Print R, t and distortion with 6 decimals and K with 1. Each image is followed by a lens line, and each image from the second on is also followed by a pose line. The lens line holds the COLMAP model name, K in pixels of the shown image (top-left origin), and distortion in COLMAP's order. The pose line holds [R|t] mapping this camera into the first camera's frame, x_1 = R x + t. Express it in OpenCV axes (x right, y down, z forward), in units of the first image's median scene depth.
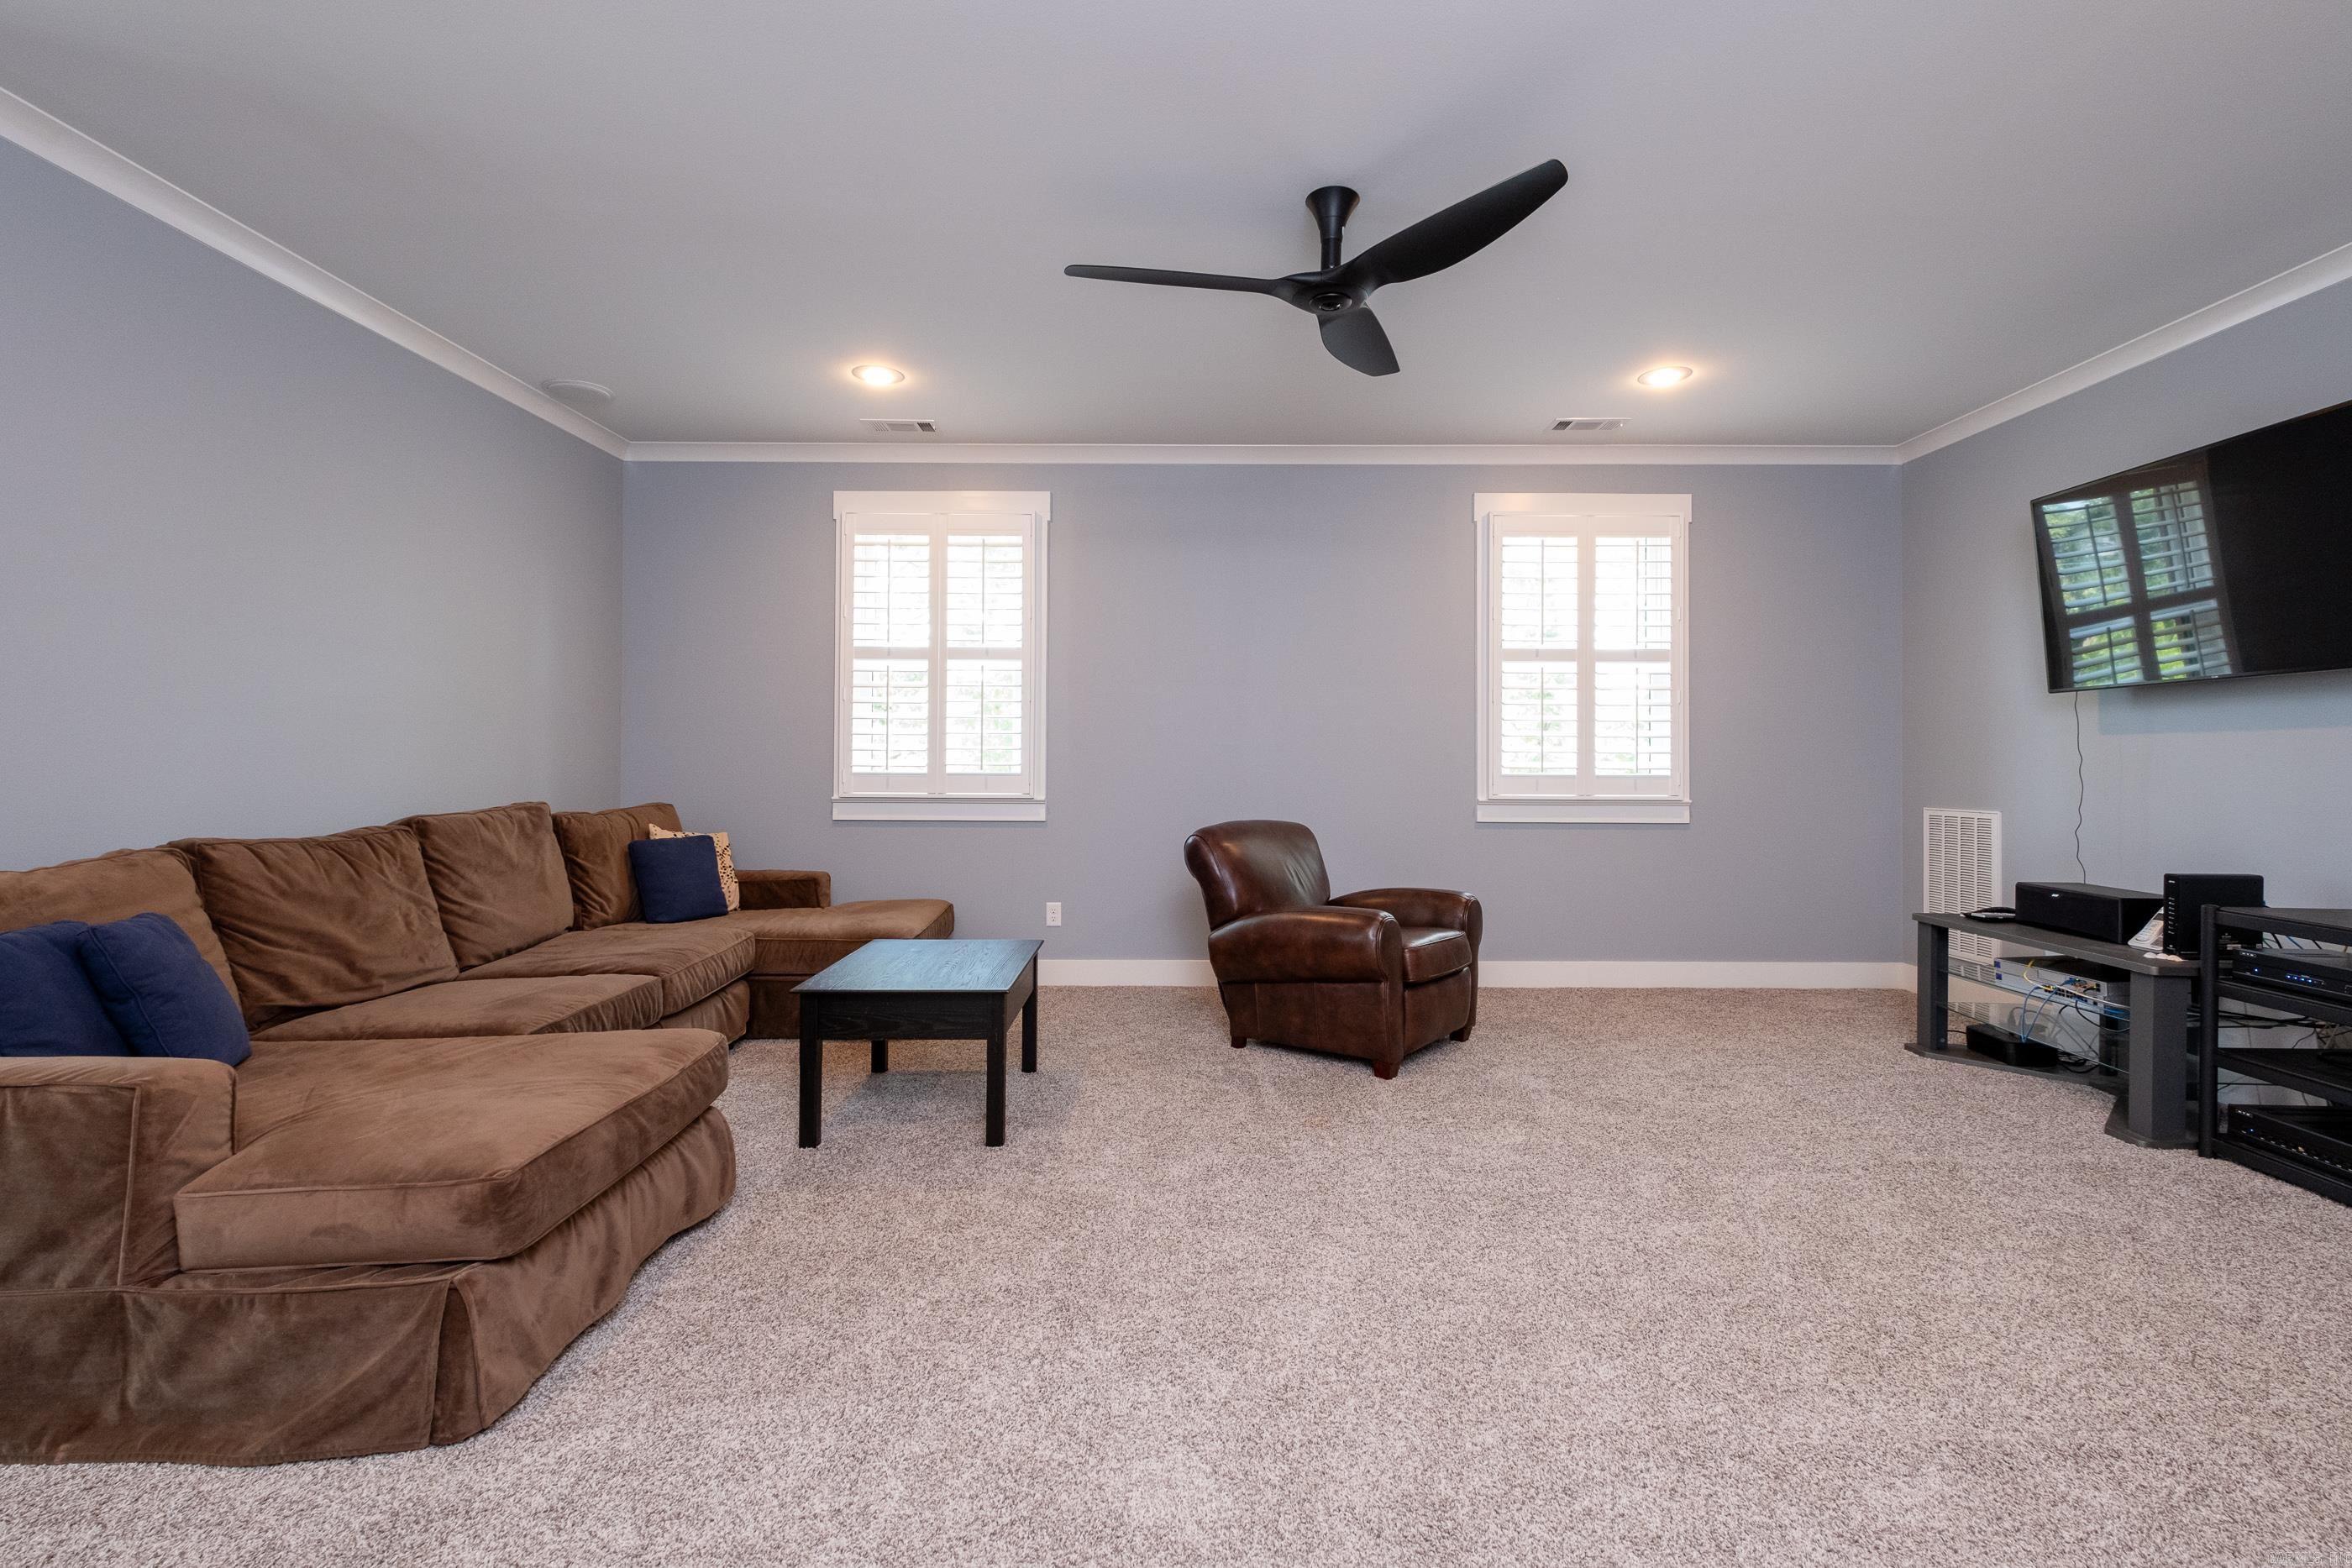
lens RADIAL K [[1018.9, 0, 1175.8], [0, 1018.9, 769.4], [0, 0, 1]] dist [0.006003, -0.002832]
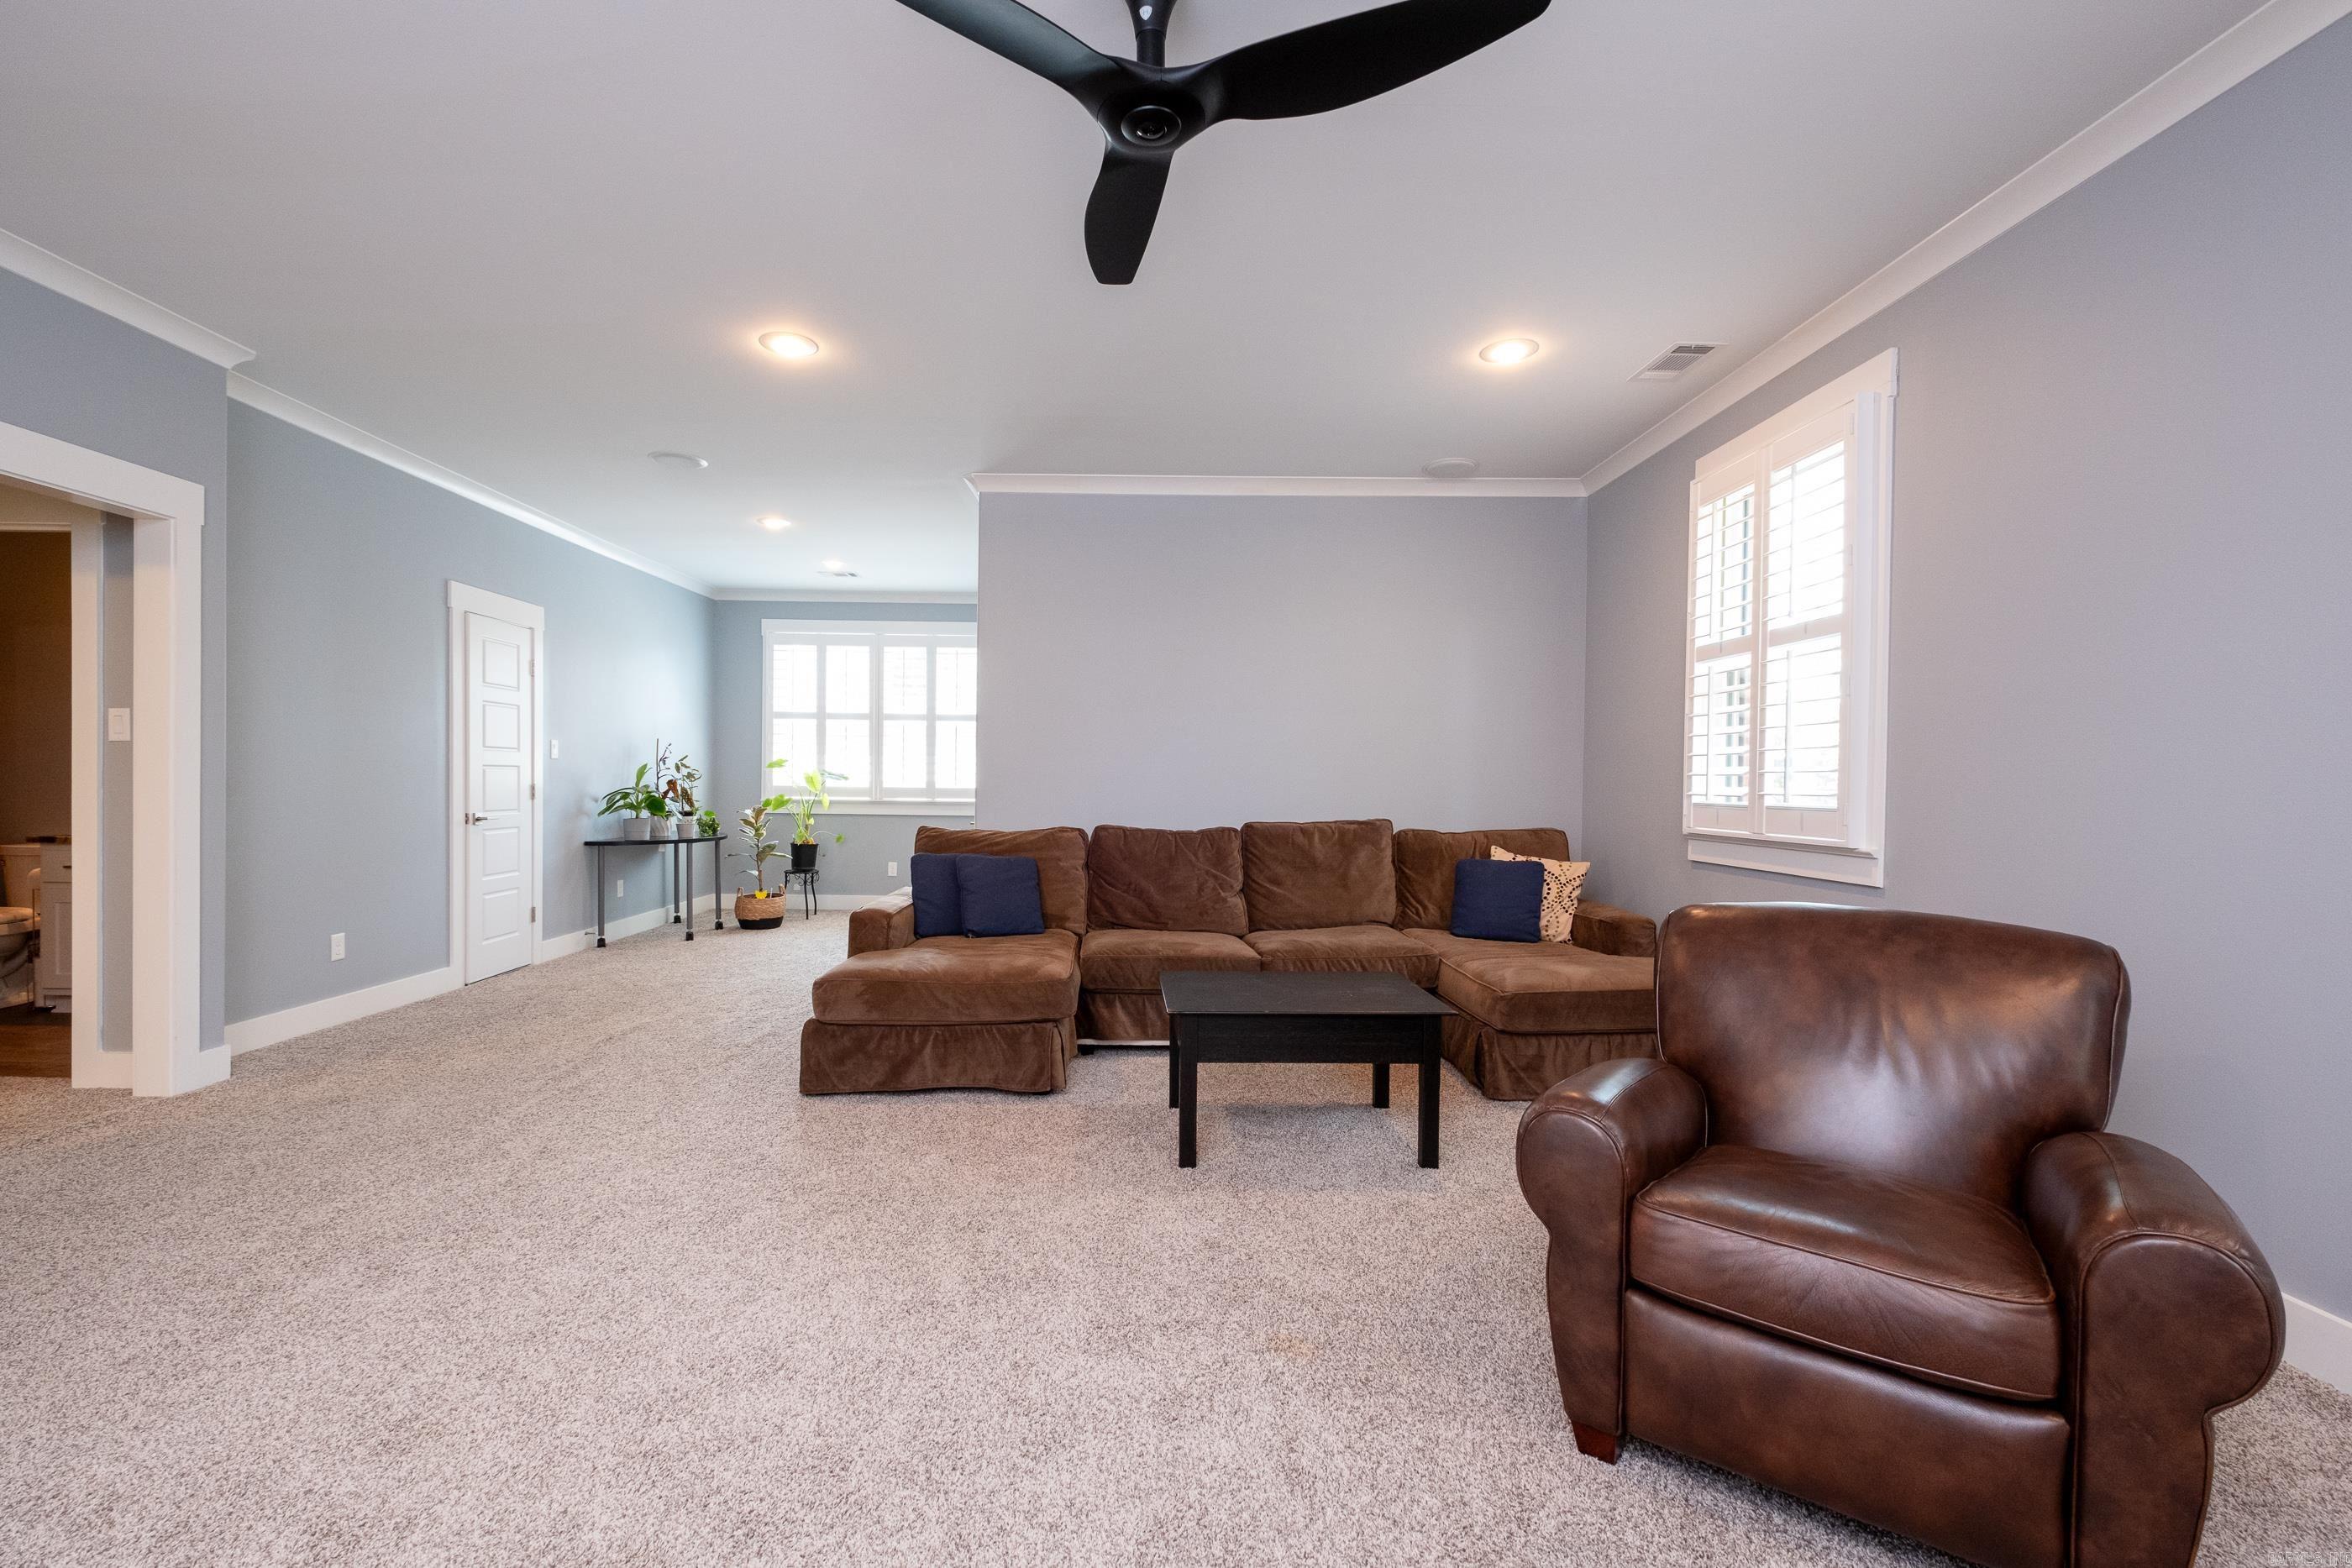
lens RADIAL K [[1018.9, 0, 1171.2], [0, 1018.9, 790.7], [0, 0, 1]] dist [0.006003, -0.002832]
pose [[0.023843, 0.005849, -0.999699, 0.498680], [-0.018394, 0.999816, 0.005411, -0.003514], [0.999546, 0.018260, 0.023946, 0.584585]]
